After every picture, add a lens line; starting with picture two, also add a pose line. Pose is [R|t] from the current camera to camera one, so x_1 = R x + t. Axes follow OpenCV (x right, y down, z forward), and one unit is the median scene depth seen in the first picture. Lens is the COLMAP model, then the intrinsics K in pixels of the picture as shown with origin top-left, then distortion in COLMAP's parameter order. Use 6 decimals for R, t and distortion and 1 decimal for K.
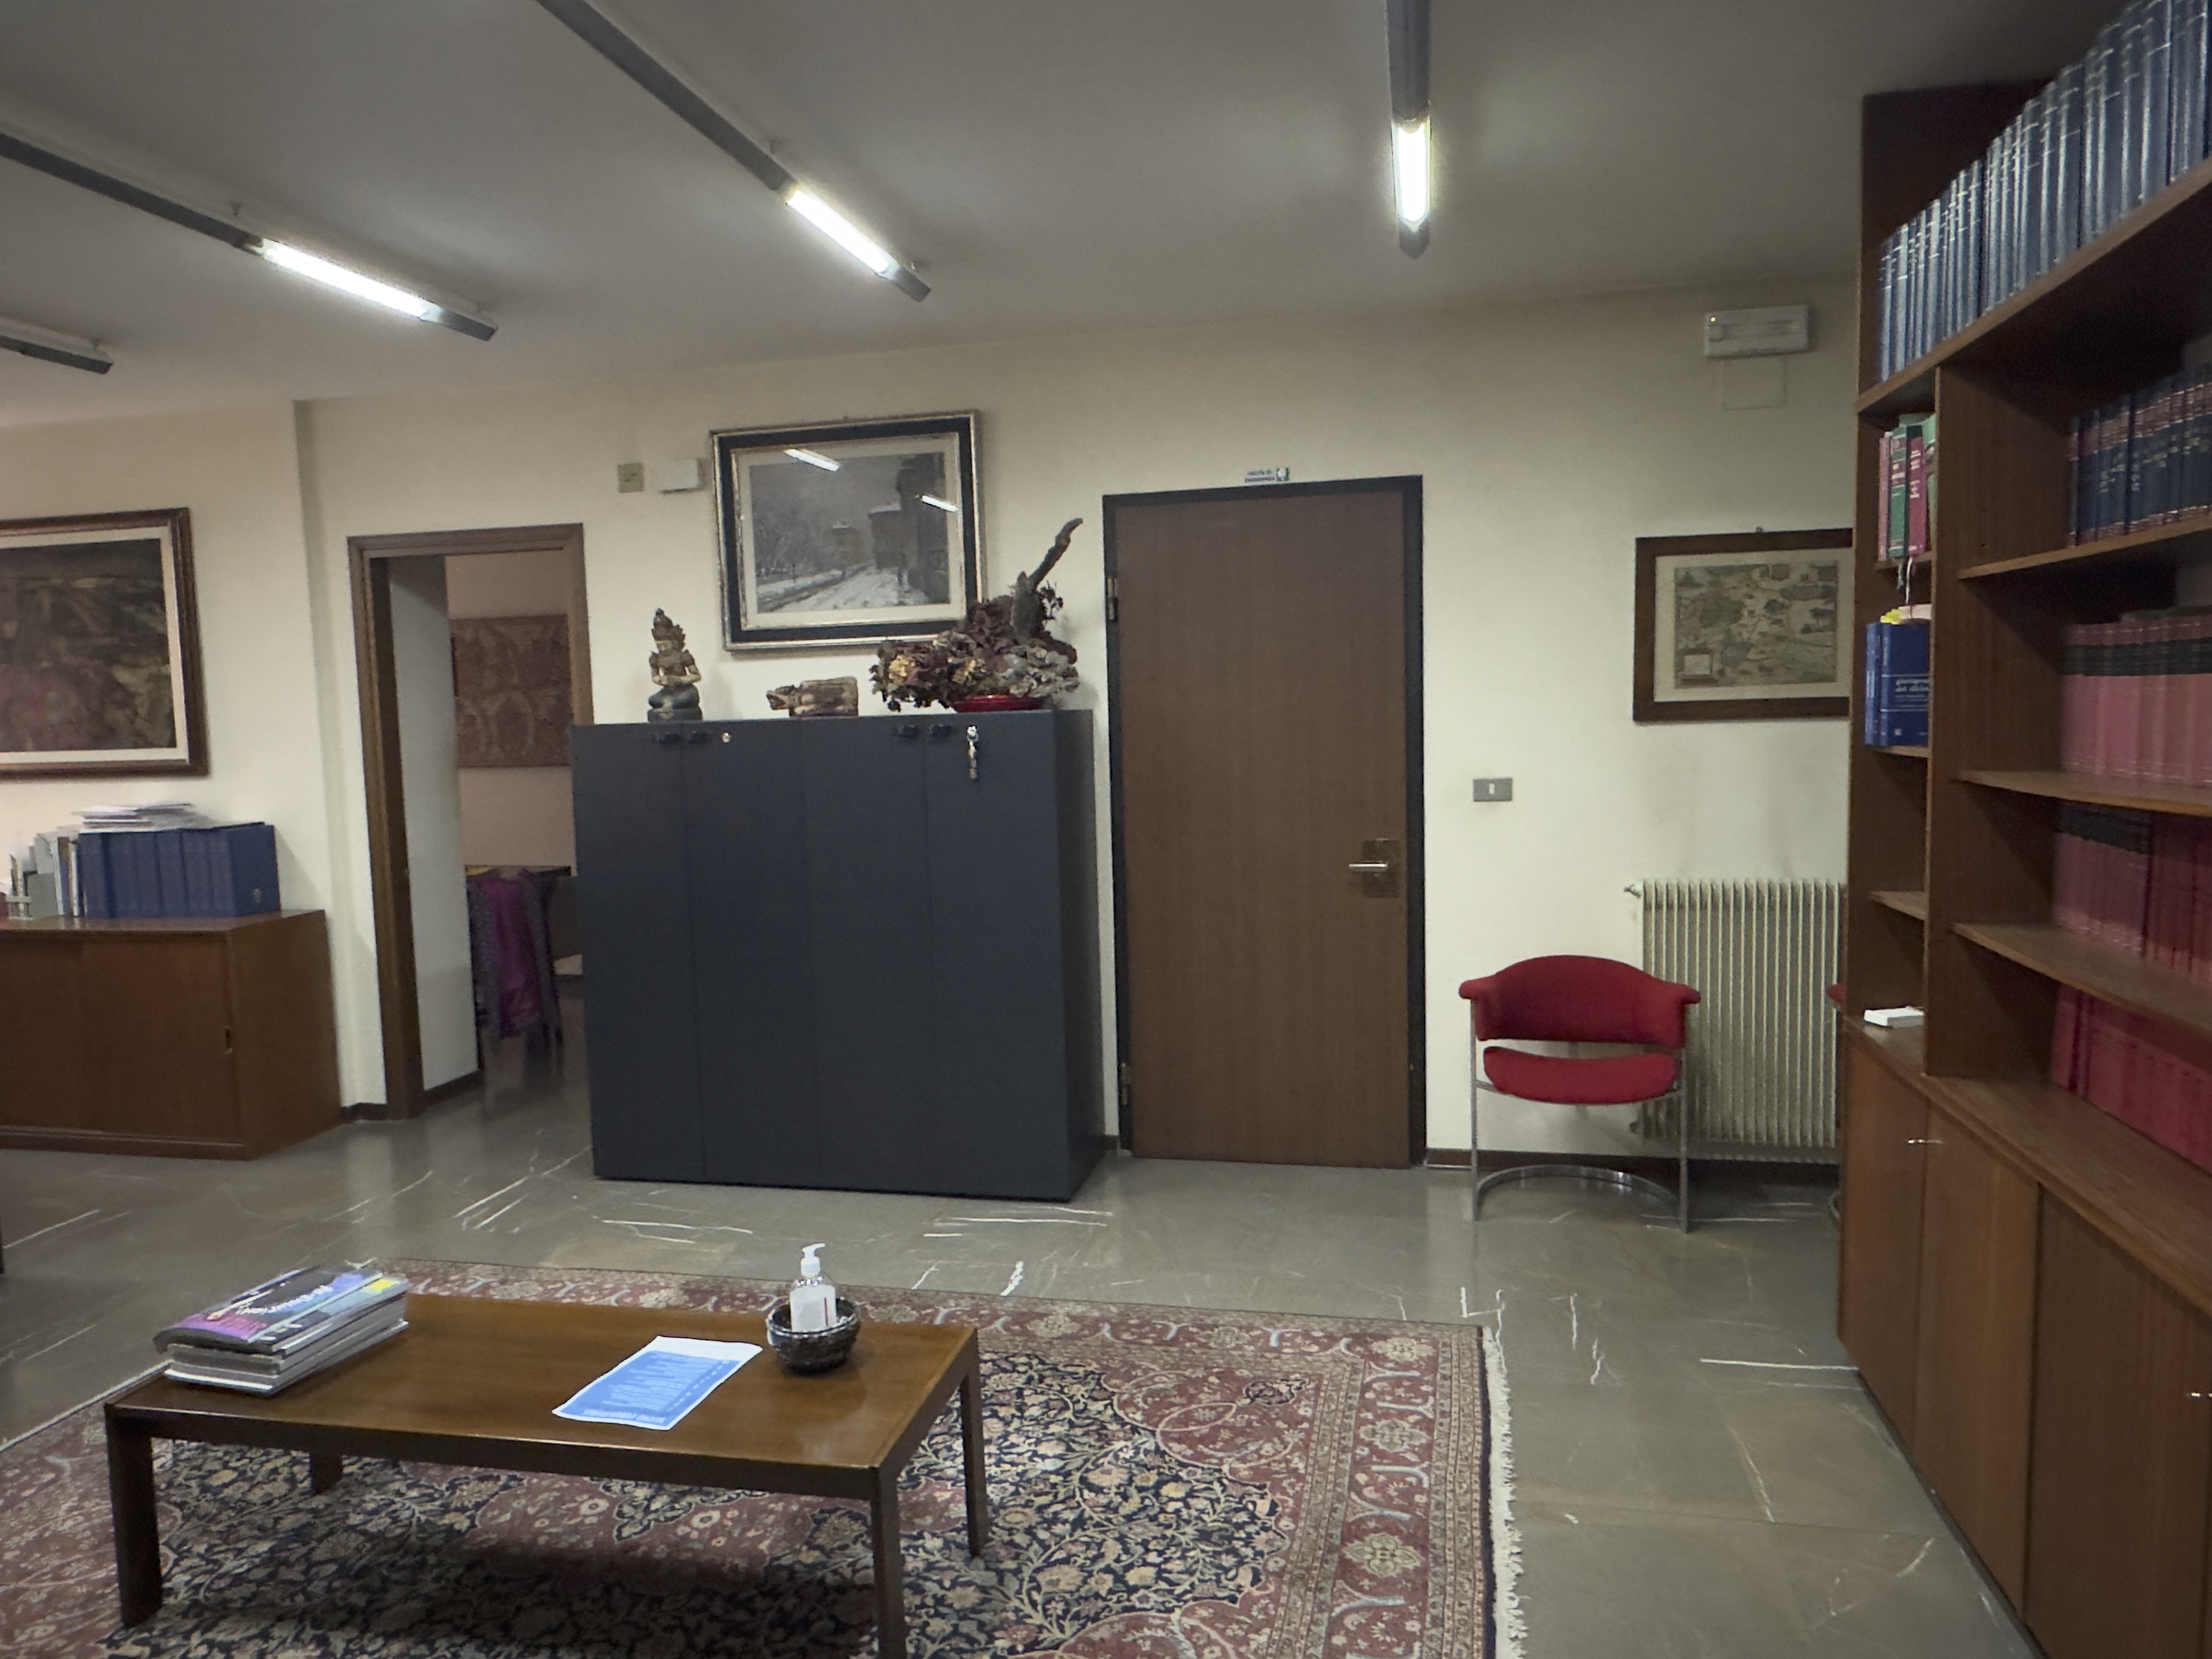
lens RADIAL K [[1456.6, 0, 1107.0], [0, 1456.6, 832.5], [0, 0, 1]] dist [0.000265, -0.003408]
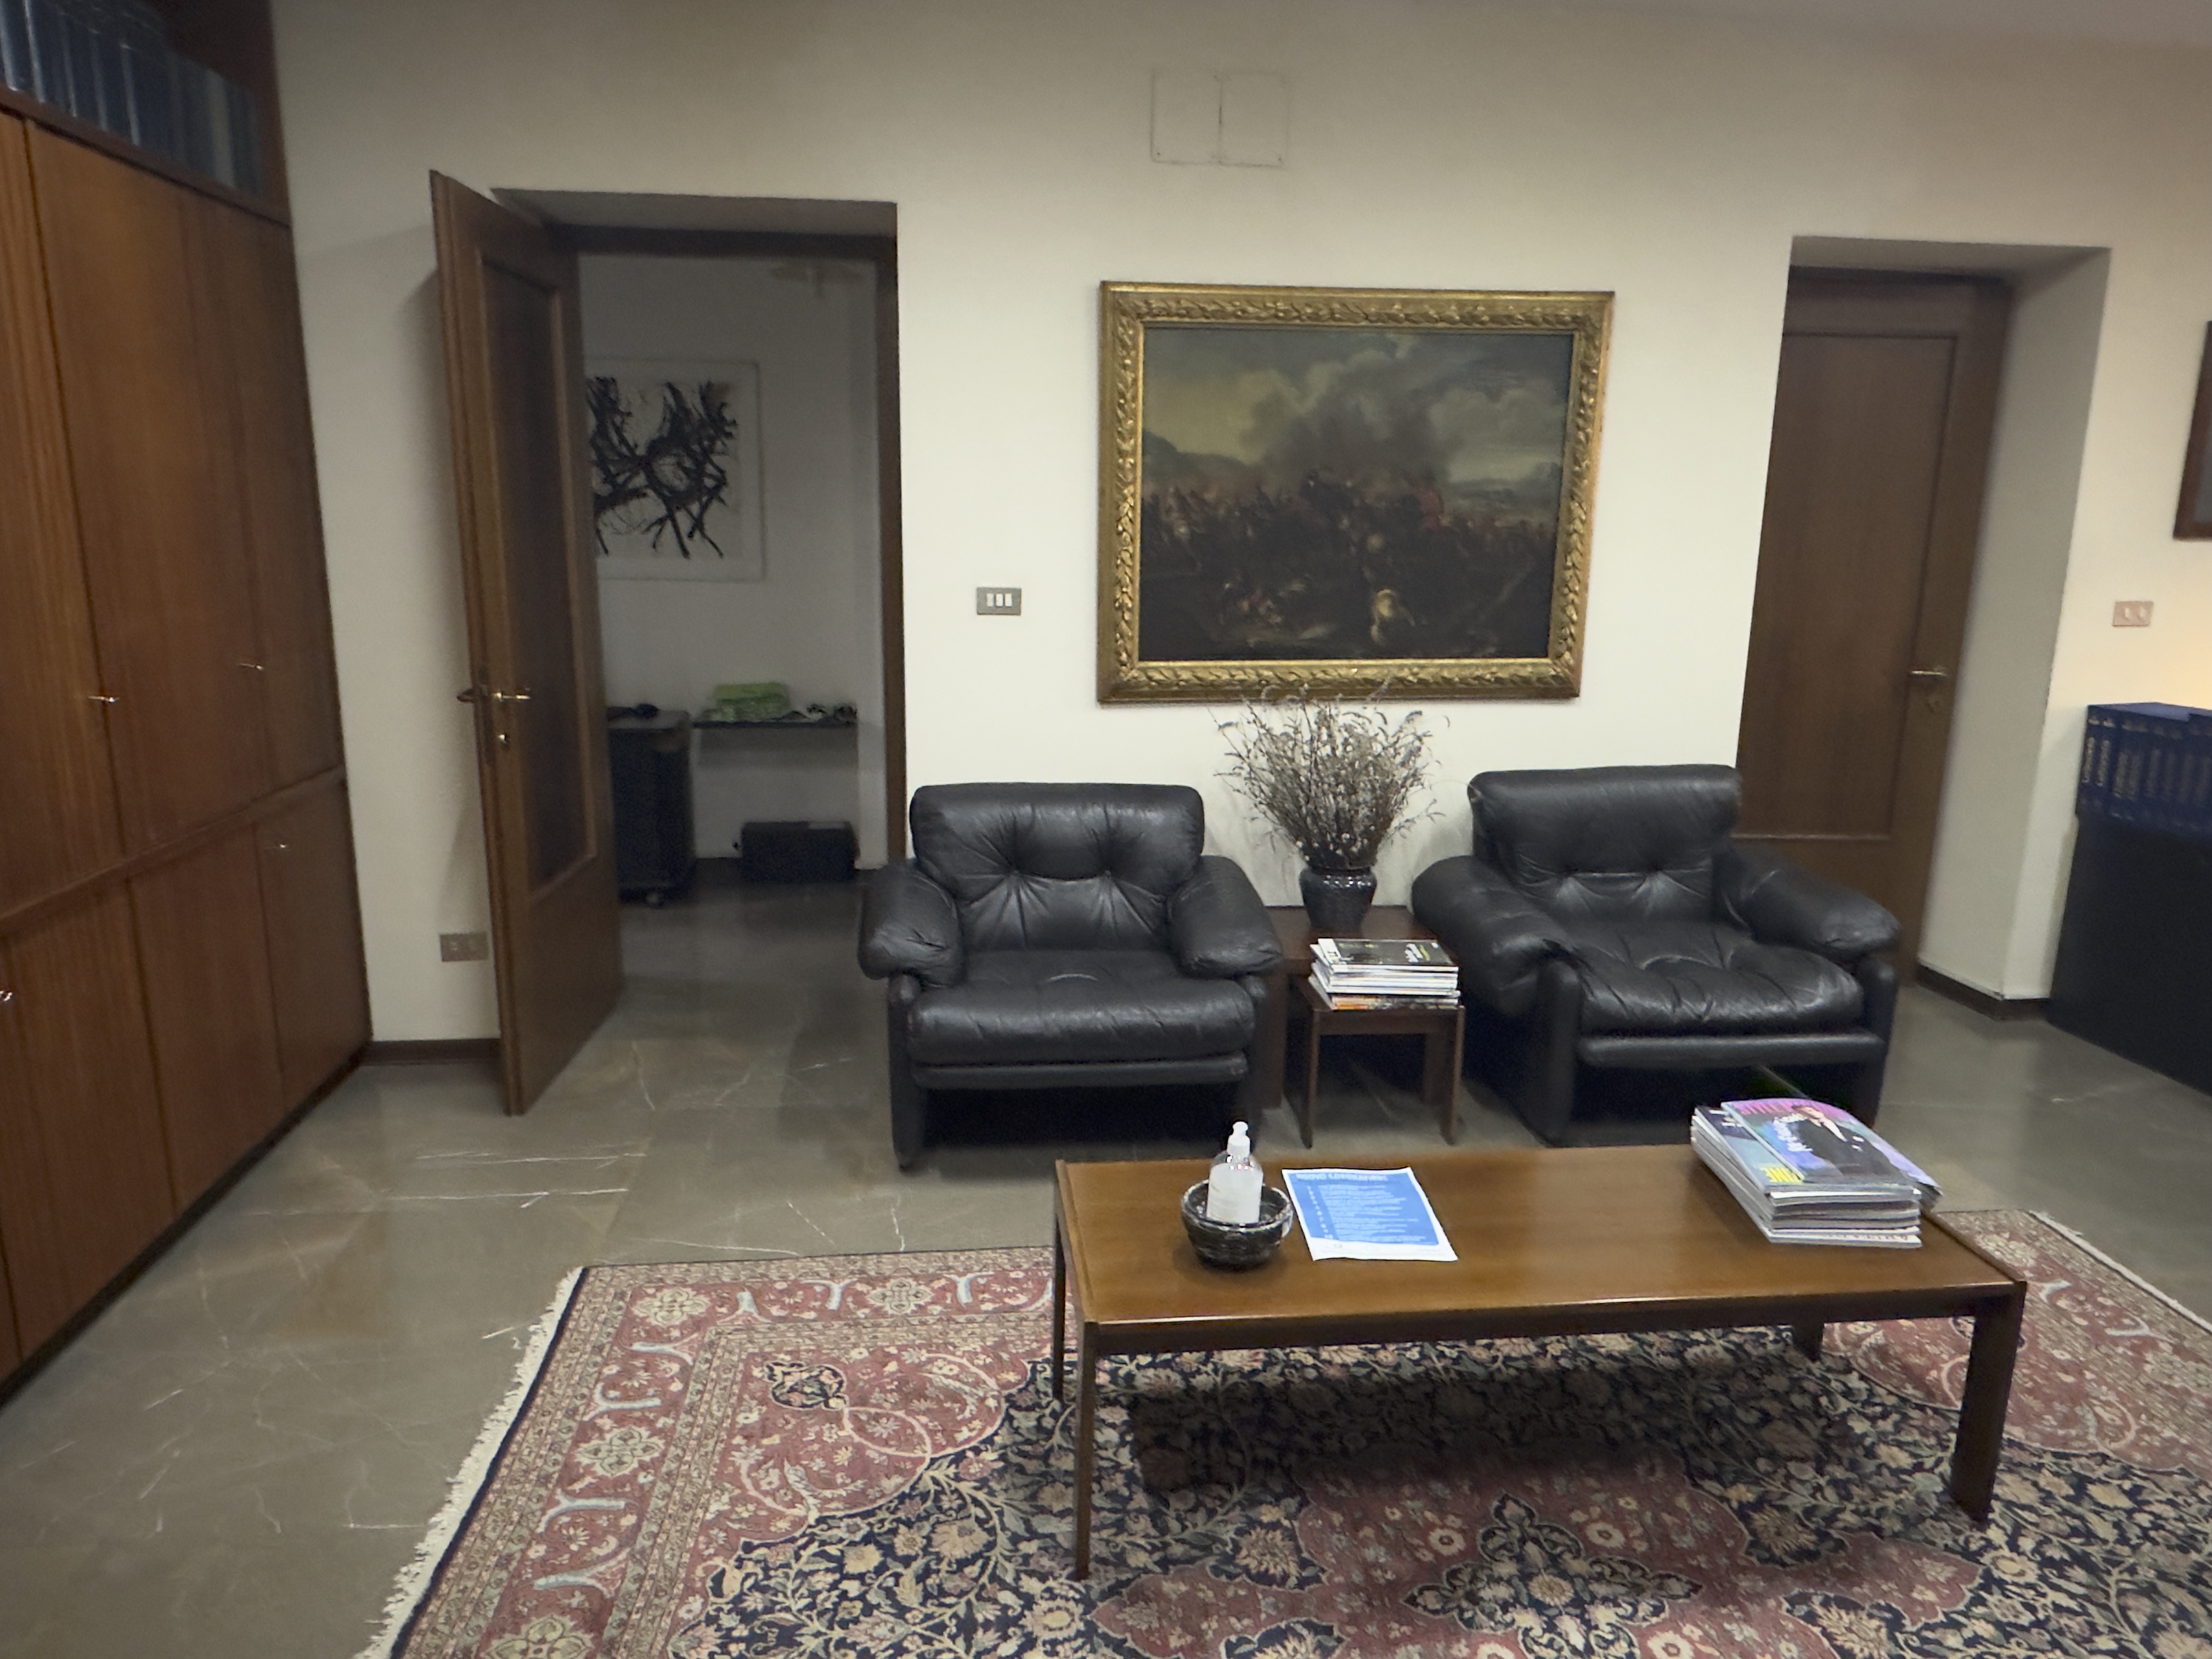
lens RADIAL K [[1456.6, 0, 1106.7], [0, 1456.6, 836.3], [0, 0, 1]] dist [0.000265, -0.003408]
pose [[-0.948474, 0.081872, -0.306094, 0.111103], [-0.015348, 0.953035, 0.302470, -0.126597], [0.316483, 0.291583, -0.902673, 1.672017]]
